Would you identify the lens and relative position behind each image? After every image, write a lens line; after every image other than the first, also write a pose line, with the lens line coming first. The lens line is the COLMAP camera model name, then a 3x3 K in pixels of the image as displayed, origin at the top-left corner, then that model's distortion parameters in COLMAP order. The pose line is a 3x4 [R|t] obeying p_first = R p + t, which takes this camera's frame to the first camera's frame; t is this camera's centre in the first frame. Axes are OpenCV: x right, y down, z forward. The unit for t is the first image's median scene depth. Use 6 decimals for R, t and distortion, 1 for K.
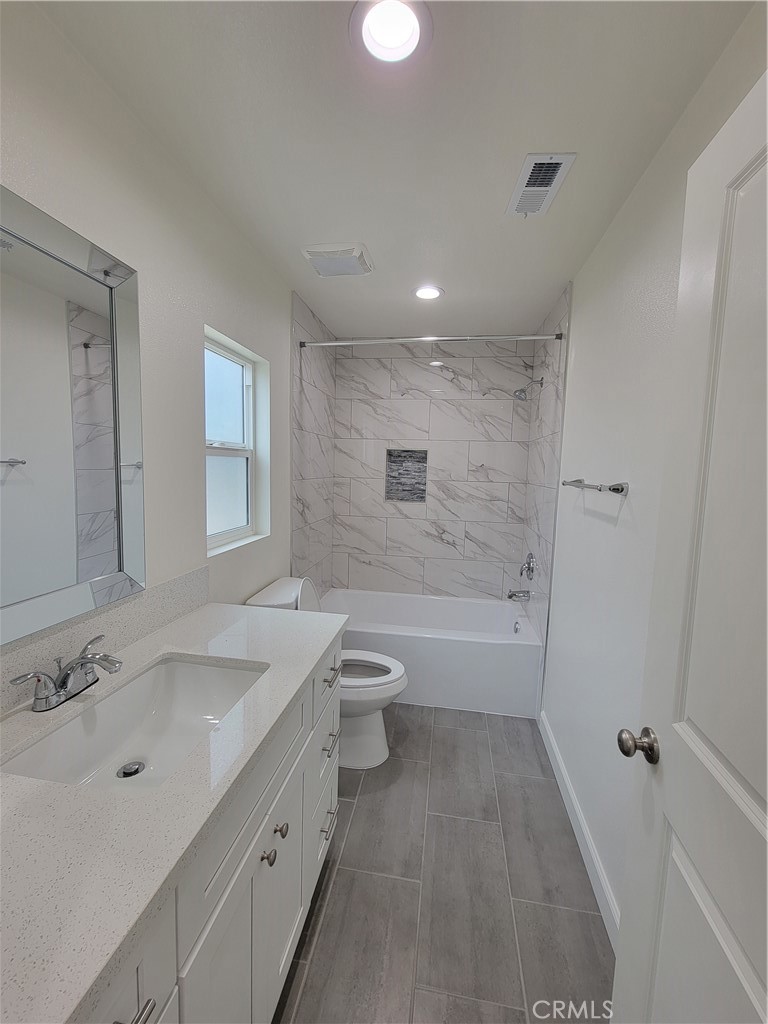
lens RADIAL K [[418.7, 0, 383.1], [0, 418.7, 509.0], [0, 0, 1]] dist [-0.002218, 0.000509]
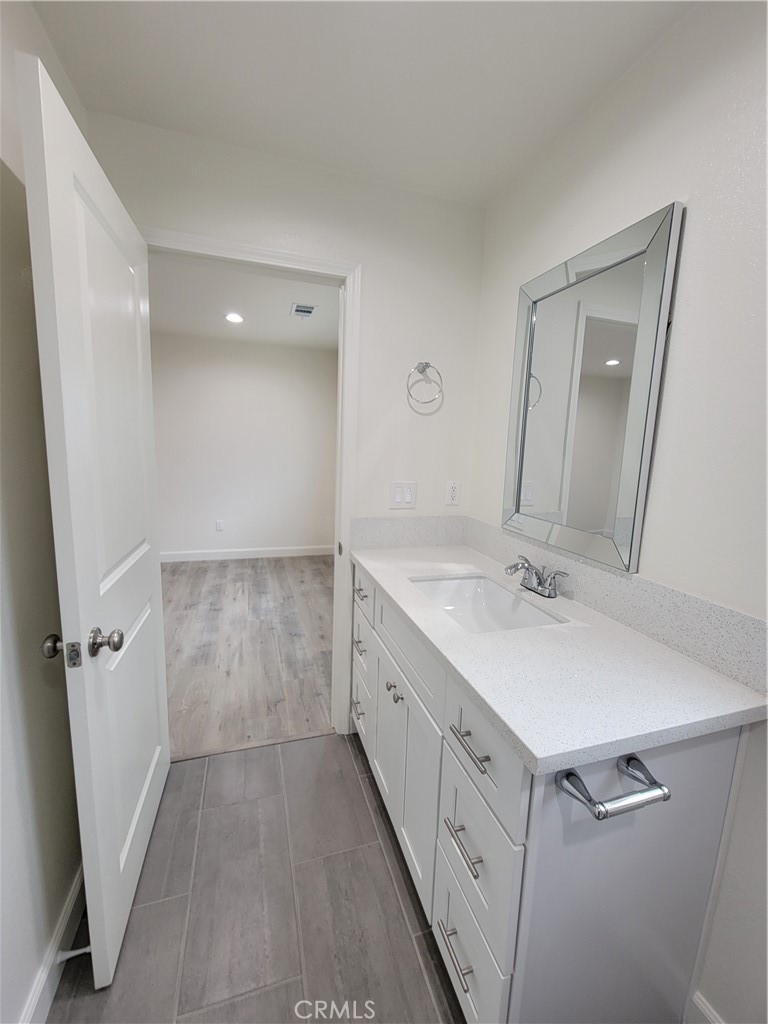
lens RADIAL K [[418.7, 0, 383.1], [0, 418.7, 509.0], [0, 0, 1]] dist [-0.002218, 0.000509]
pose [[-0.889475, 0.008340, -0.456907, 0.125423], [-0.107046, 0.968213, 0.226063, -0.034821], [0.444269, 0.249987, -0.860309, 0.612658]]
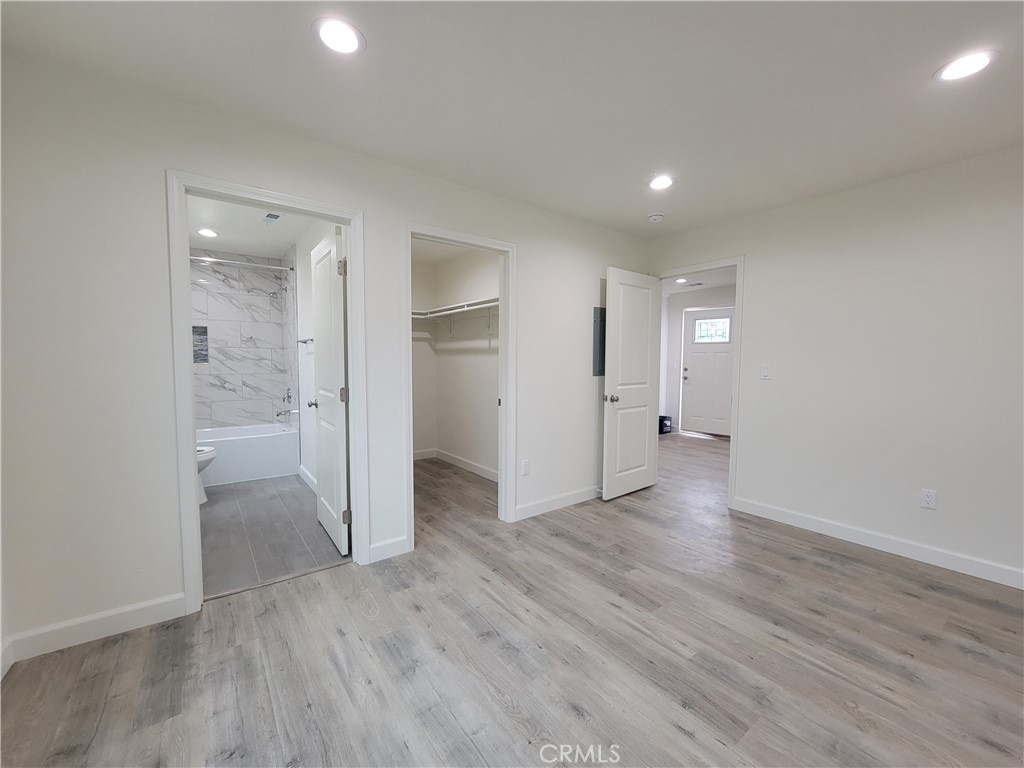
lens RADIAL K [[418.7, 0, 510.1], [0, 418.7, 383.3], [0, 0, 1]] dist [-0.002218, 0.000509]
pose [[0.695564, -0.065378, 0.715483, -0.220050], [0.086285, 0.996245, 0.007150, 0.139306], [-0.713264, 0.056763, 0.698593, -0.770318]]
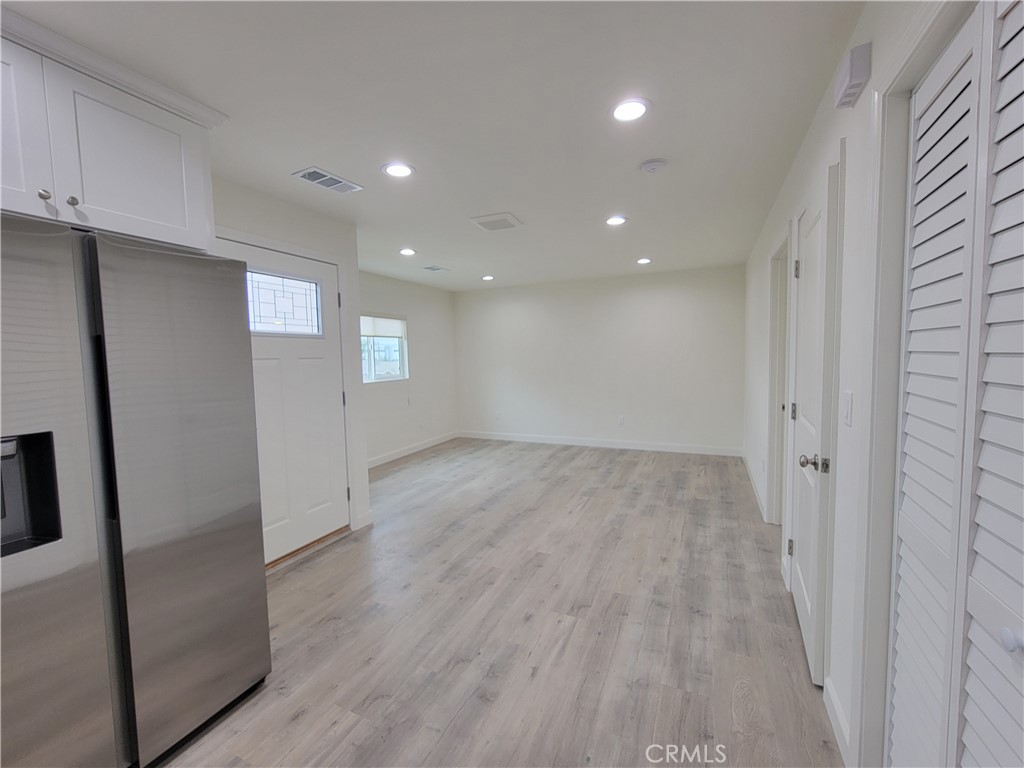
lens RADIAL K [[418.7, 0, 510.1], [0, 418.7, 383.3], [0, 0, 1]] dist [-0.002218, 0.000509]
pose [[-0.962803, -0.025855, 0.268966, -0.090031], [0.020142, 0.985774, 0.166863, -0.007463], [-0.269454, 0.166073, -0.948585, 0.357624]]
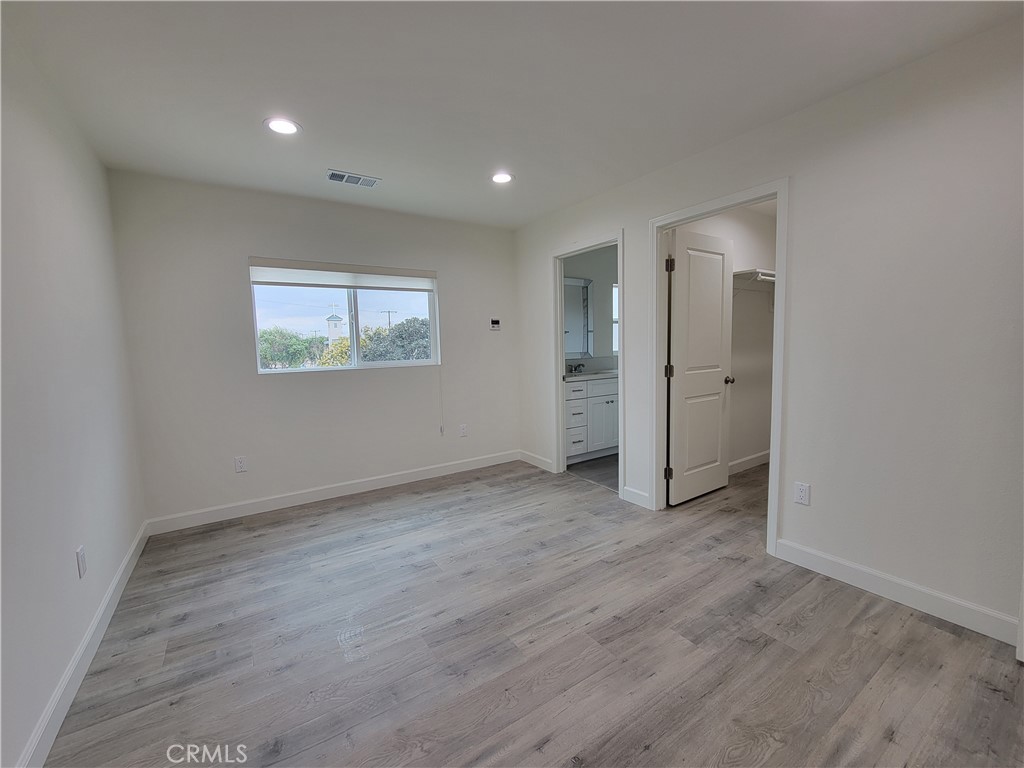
lens RADIAL K [[418.7, 0, 510.1], [0, 418.7, 383.3], [0, 0, 1]] dist [-0.002218, 0.000509]
pose [[0.675124, 0.021834, -0.737381, 0.748558], [-0.028747, 0.999581, 0.003279, 0.181168], [0.737144, 0.018984, 0.675469, -0.923809]]
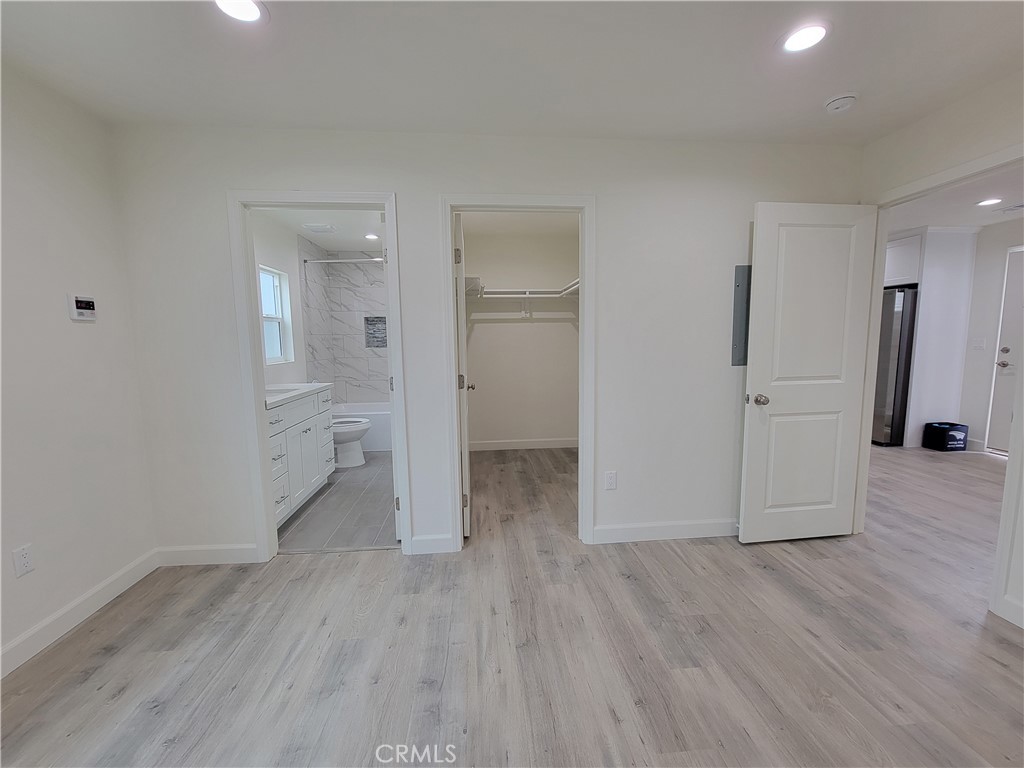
lens RADIAL K [[418.7, 0, 510.1], [0, 418.7, 383.3], [0, 0, 1]] dist [-0.002218, 0.000509]
pose [[0.969988, -0.068726, 0.233238, 0.174472], [0.066186, 0.997632, 0.018708, 0.137998], [-0.233972, -0.002710, 0.972240, -0.816704]]
